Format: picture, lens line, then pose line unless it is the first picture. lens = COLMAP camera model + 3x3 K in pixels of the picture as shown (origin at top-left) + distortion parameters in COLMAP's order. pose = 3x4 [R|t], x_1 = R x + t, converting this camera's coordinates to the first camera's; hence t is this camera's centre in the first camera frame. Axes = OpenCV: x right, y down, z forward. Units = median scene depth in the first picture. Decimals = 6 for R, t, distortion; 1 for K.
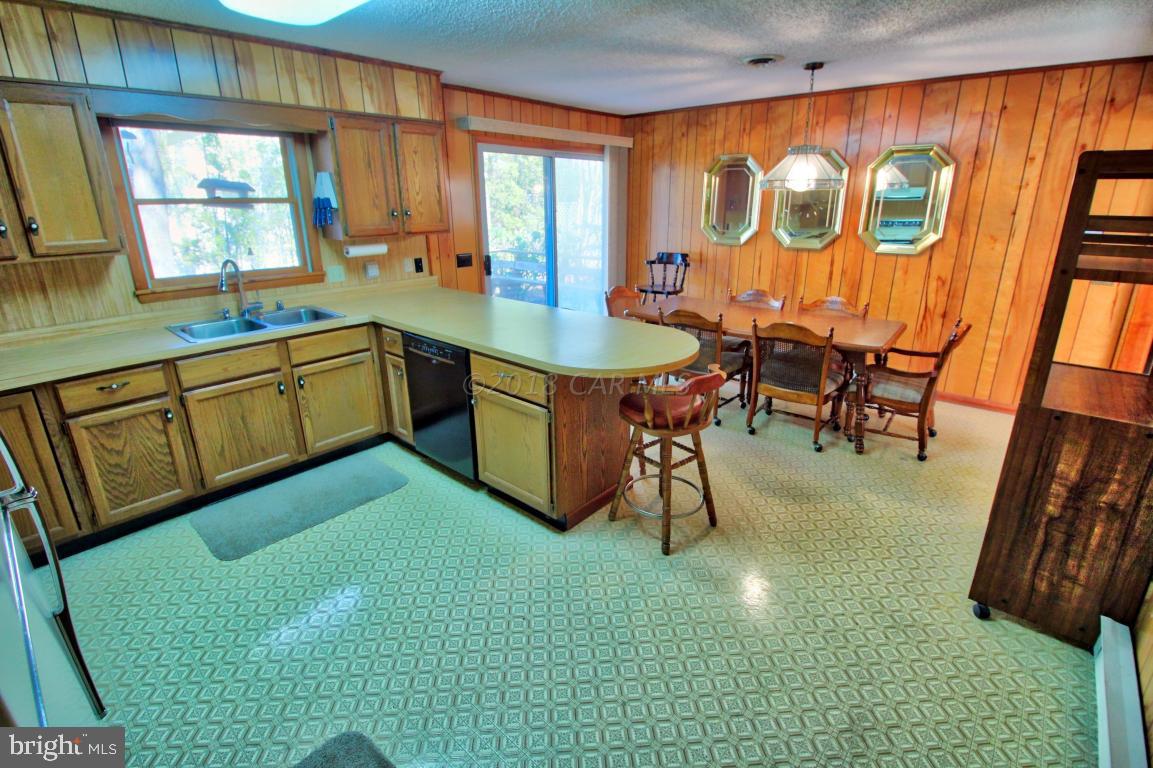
lens RADIAL K [[531.7, 0, 582.9], [0, 531.7, 379.1], [0, 0, 1]] dist [-0.014084, -0.006437]
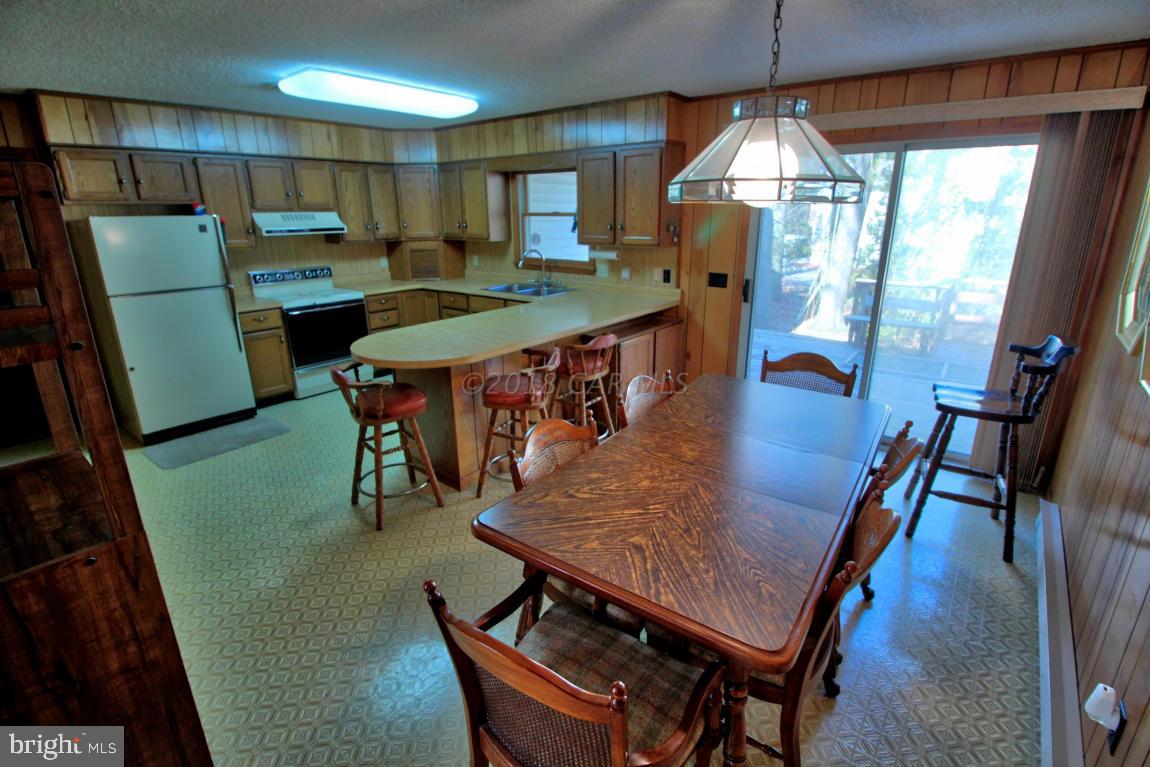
lens RADIAL K [[530.3, 0, 581.4], [0, 530.3, 378.6], [0, 0, 1]] dist [-0.014084, -0.006437]
pose [[0.043308, 0.301665, -0.952430, 1.005044], [-0.317578, 0.908034, 0.273163, -0.350095], [0.947243, 0.290641, 0.135127, 0.999364]]
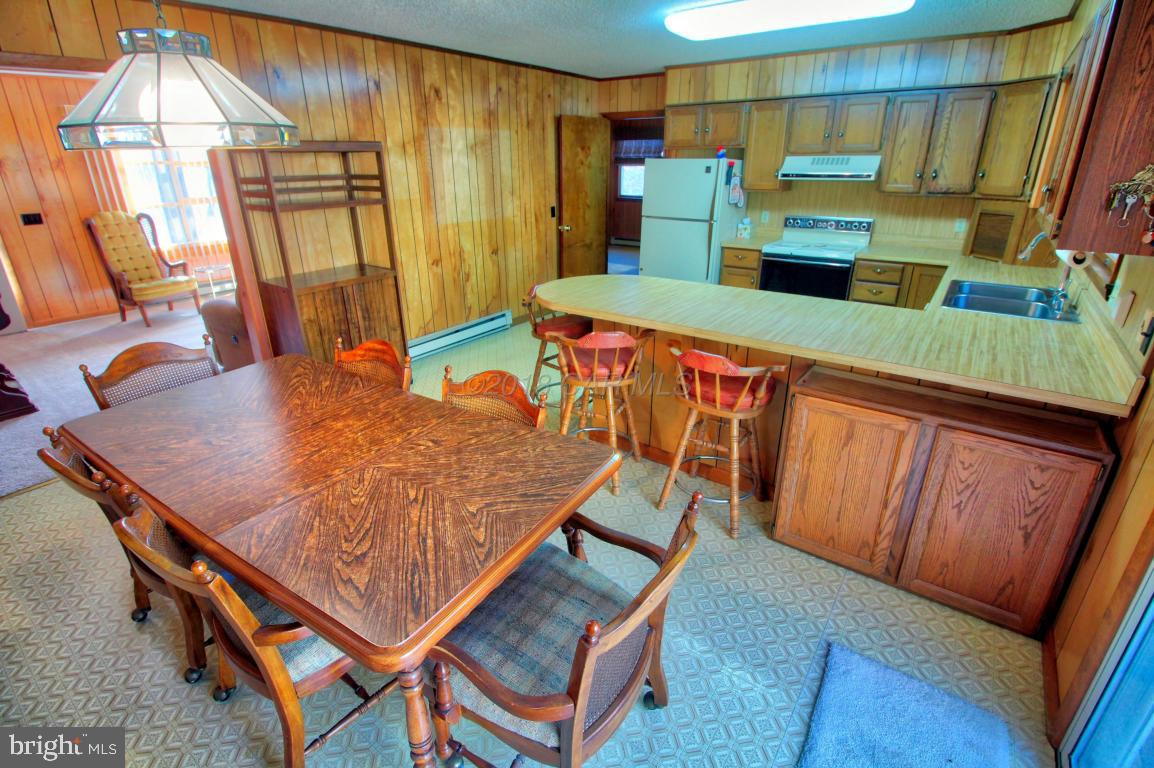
lens RADIAL K [[541.1, 0, 580.6], [0, 541.1, 374.6], [0, 0, 1]] dist [0.005435, -0.015900]
pose [[-0.996450, 0.037187, -0.075532, 0.184601], [-0.020658, 0.761733, 0.647561, -0.583888], [0.081616, 0.646823, -0.758261, 1.700201]]
